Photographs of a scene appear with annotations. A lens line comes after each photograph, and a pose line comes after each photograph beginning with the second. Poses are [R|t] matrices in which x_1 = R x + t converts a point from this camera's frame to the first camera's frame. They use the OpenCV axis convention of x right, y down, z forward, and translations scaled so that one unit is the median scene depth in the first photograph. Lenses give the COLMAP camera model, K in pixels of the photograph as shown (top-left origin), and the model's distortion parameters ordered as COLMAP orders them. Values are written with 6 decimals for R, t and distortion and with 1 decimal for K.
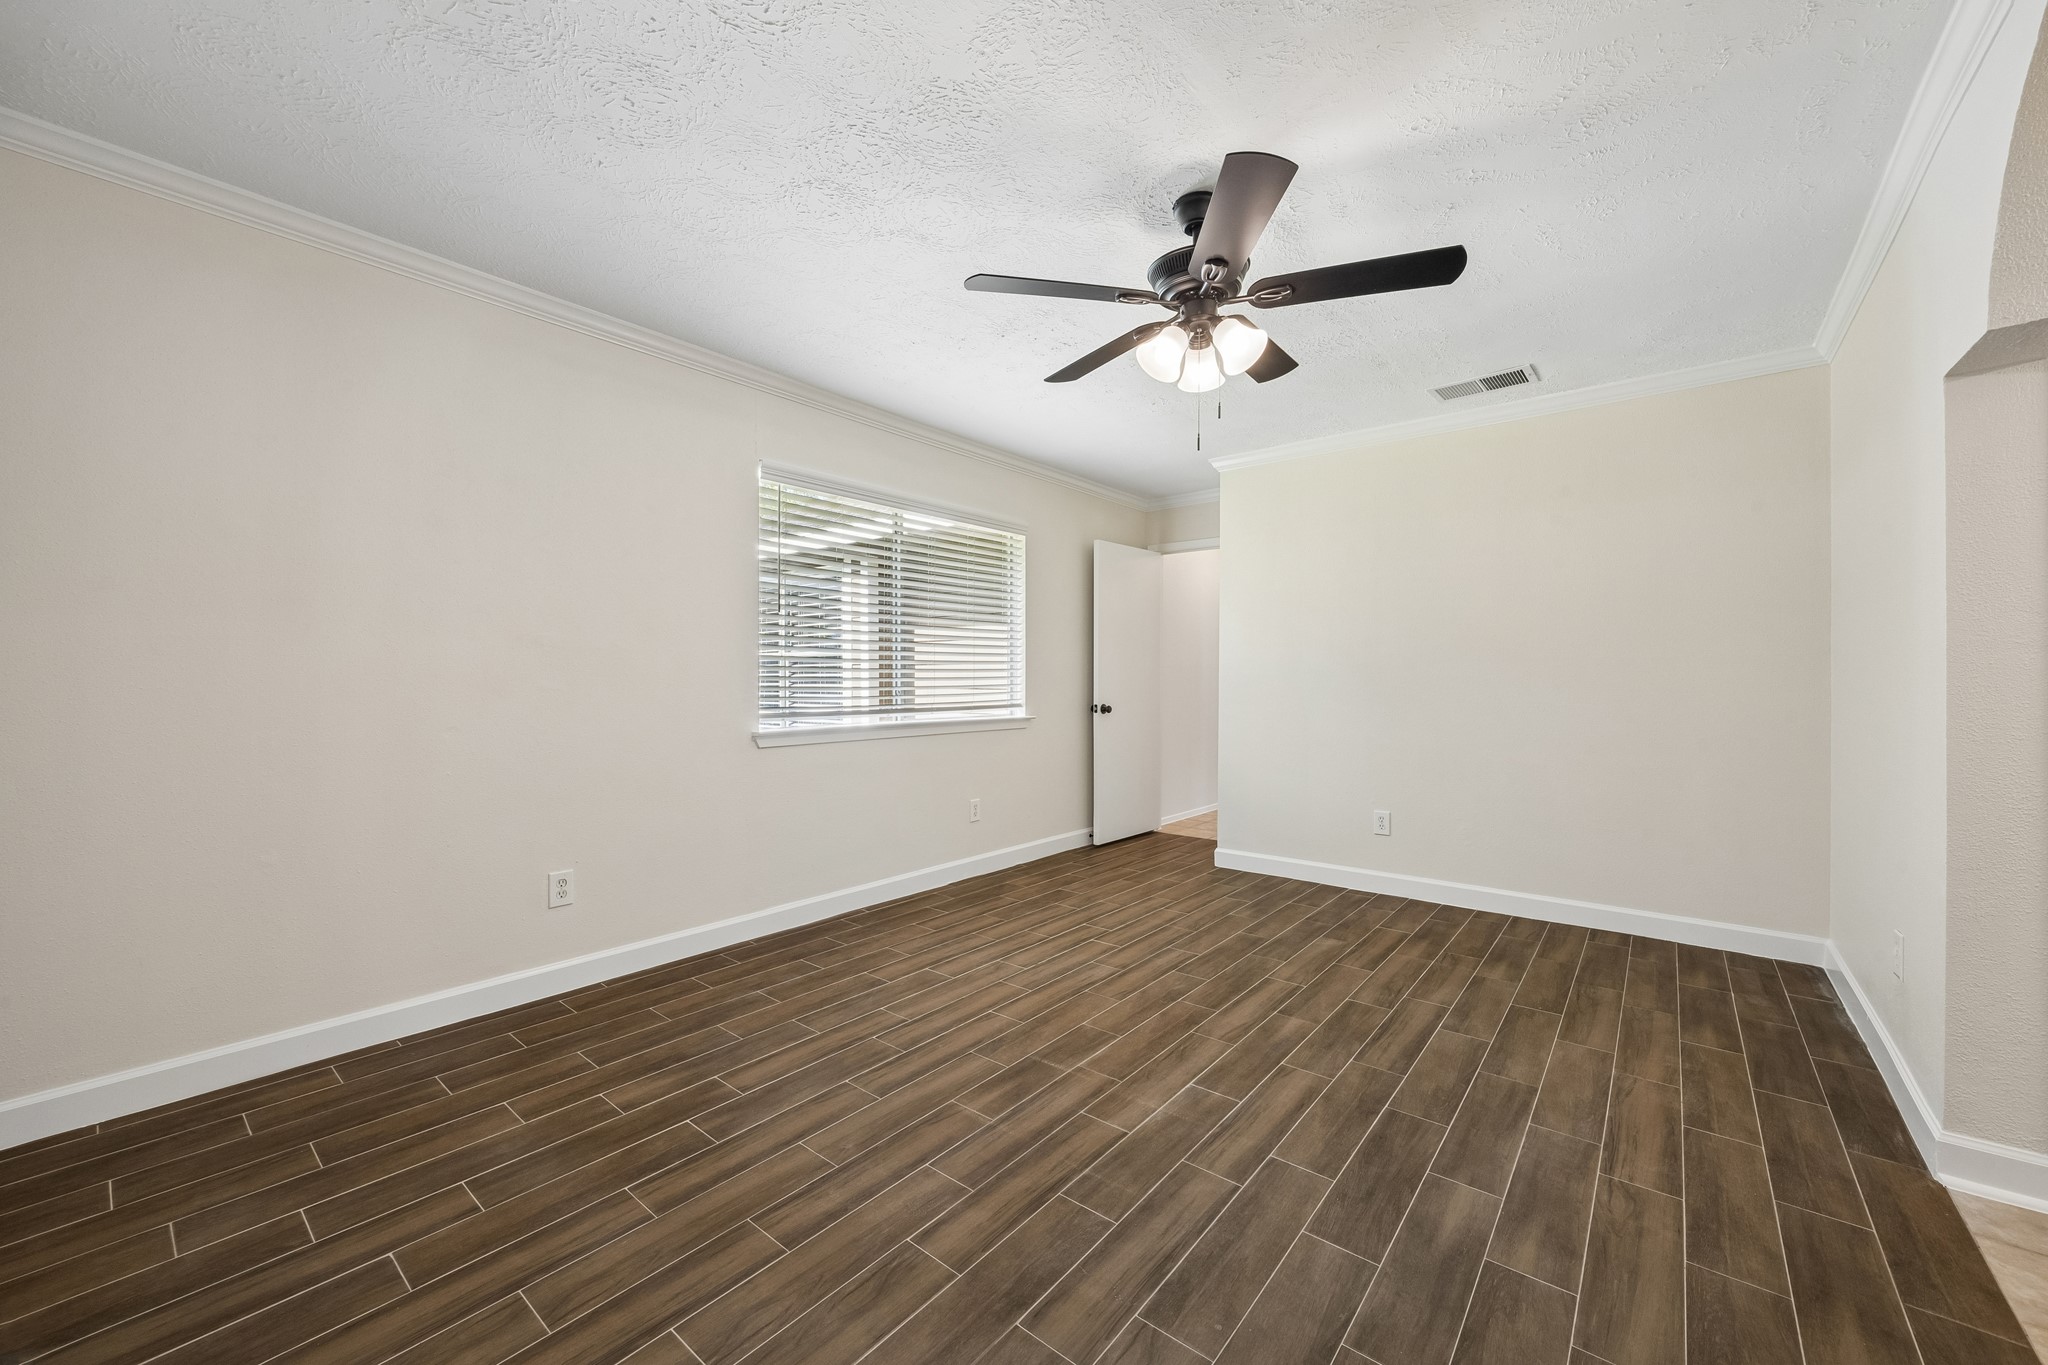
lens RADIAL K [[780.5, 0, 1014.1], [0, 780.5, 684.6], [0, 0, 1]] dist [-0.000367, -0.000845]
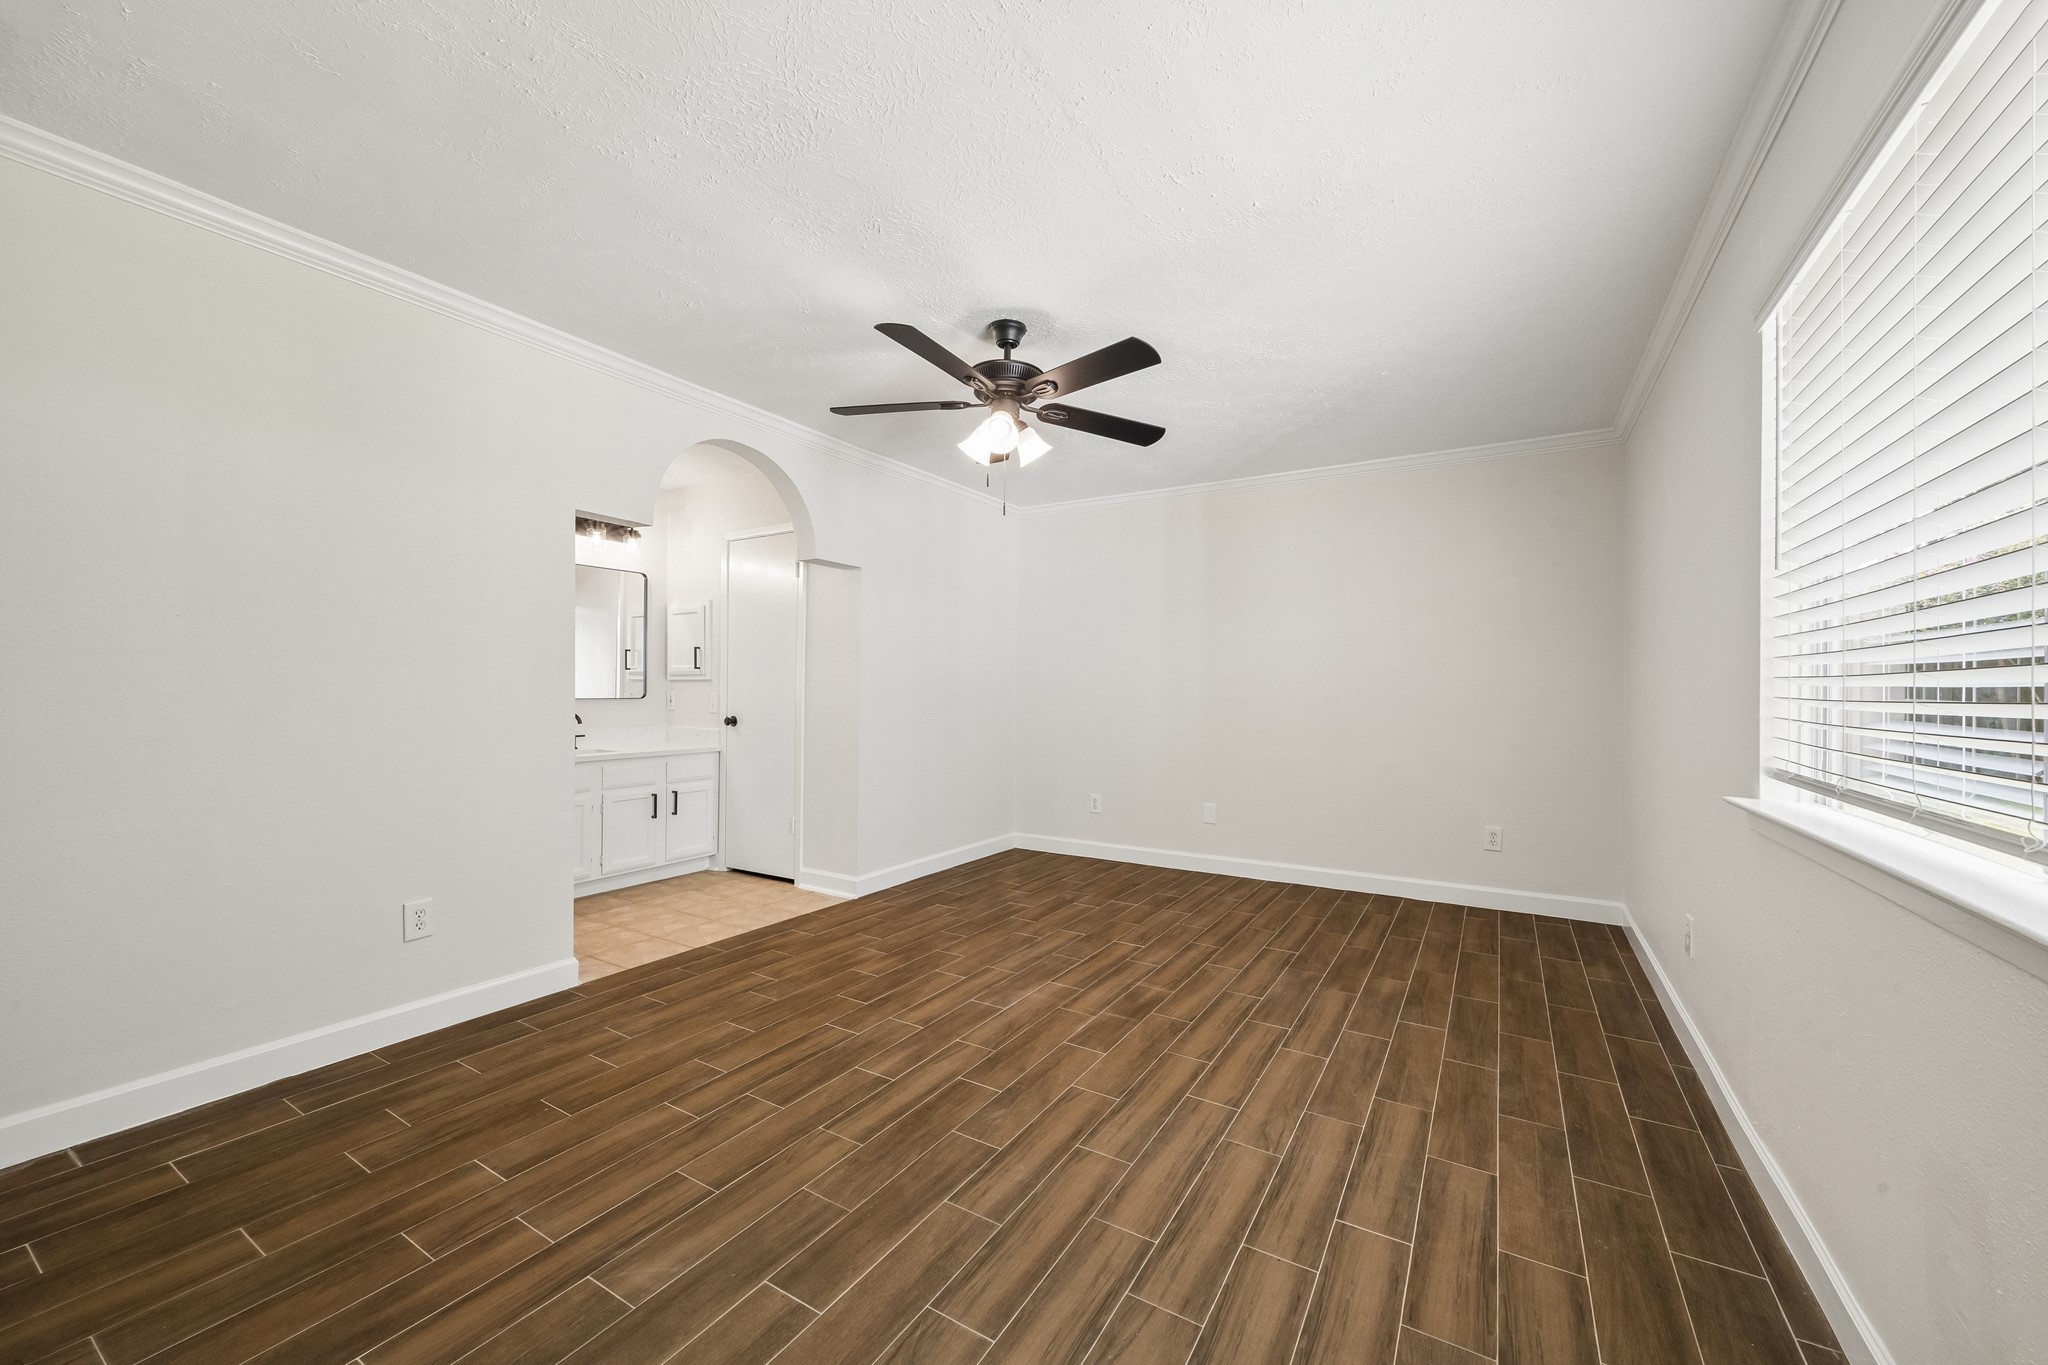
lens RADIAL K [[780.5, 0, 1019.2], [0, 780.5, 686.5], [0, 0, 1]] dist [-0.000367, -0.000845]
pose [[-0.988818, -0.009470, -0.148829, 0.357311], [-0.009923, 0.999948, 0.002297, -0.018476], [0.148800, 0.003748, -0.988860, 2.028796]]
